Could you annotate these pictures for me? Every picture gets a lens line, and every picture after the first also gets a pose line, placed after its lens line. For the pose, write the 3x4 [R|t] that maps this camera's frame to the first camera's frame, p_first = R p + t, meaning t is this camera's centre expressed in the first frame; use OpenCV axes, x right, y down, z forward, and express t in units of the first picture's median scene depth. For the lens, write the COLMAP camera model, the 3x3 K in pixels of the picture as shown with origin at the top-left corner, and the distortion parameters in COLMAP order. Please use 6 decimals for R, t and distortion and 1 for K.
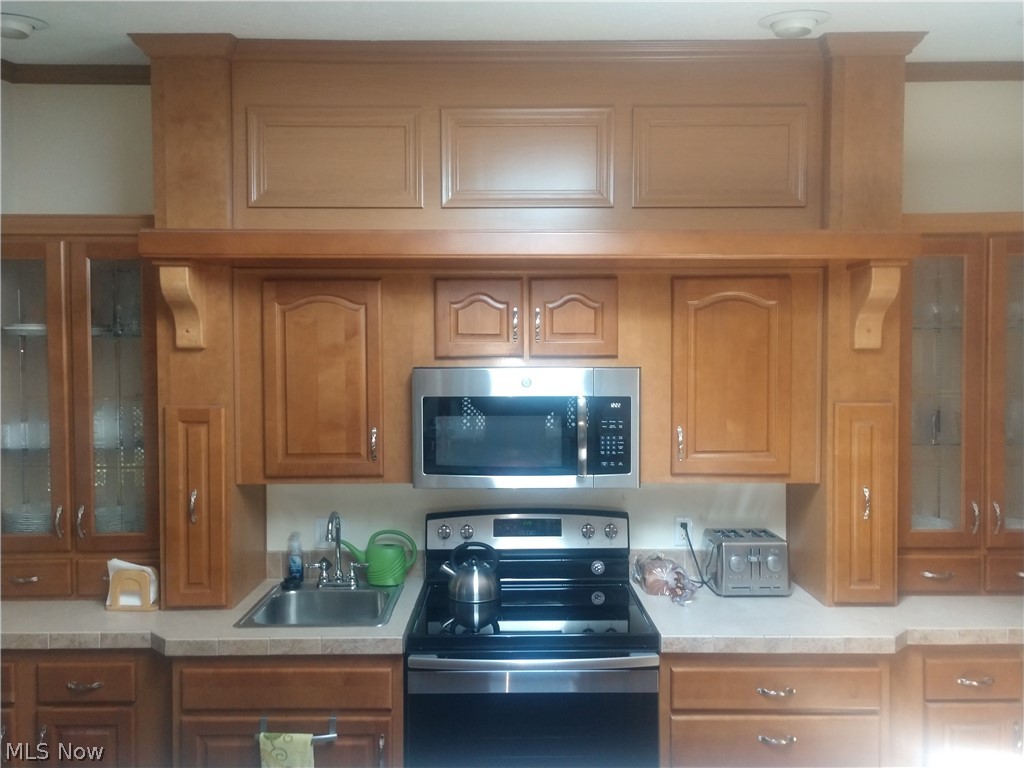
lens RADIAL K [[782.3, 0, 509.7], [0, 782.3, 382.1], [0, 0, 1]] dist [0.019944, 0.008664]
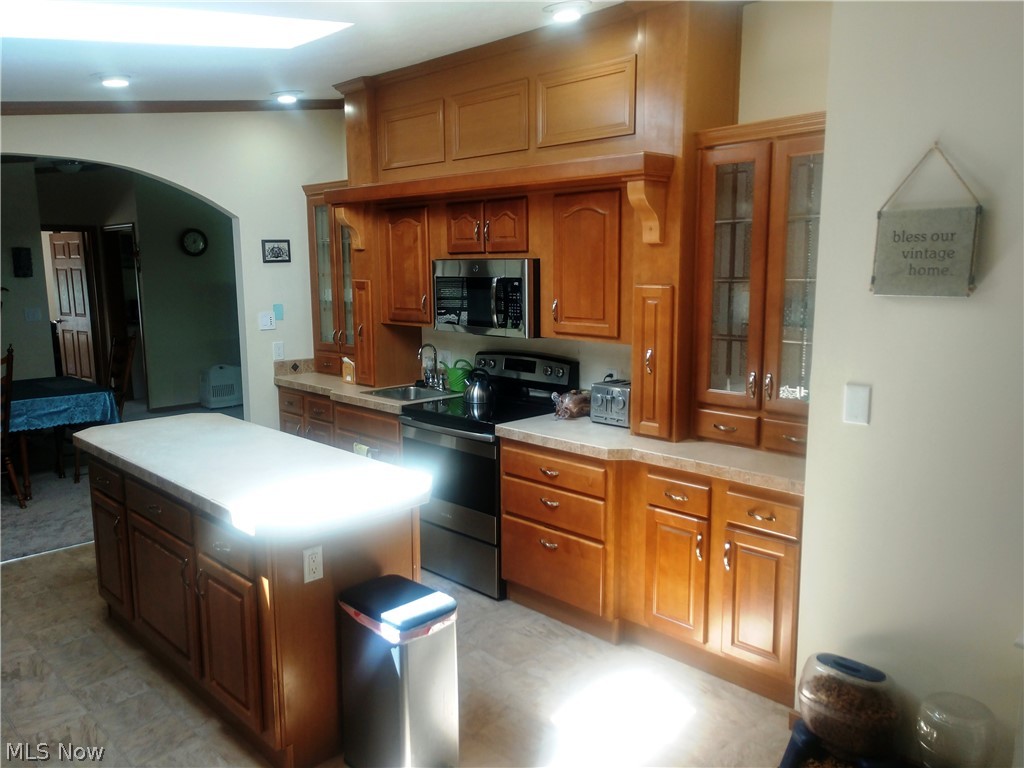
lens RADIAL K [[782.3, 0, 522.3], [0, 782.3, 383.3], [0, 0, 1]] dist [0.019944, 0.008664]
pose [[0.707599, 0.106911, -0.698479, 1.221337], [-0.015682, 0.990620, 0.135740, 0.014287], [0.706440, -0.085096, 0.702639, -0.084362]]
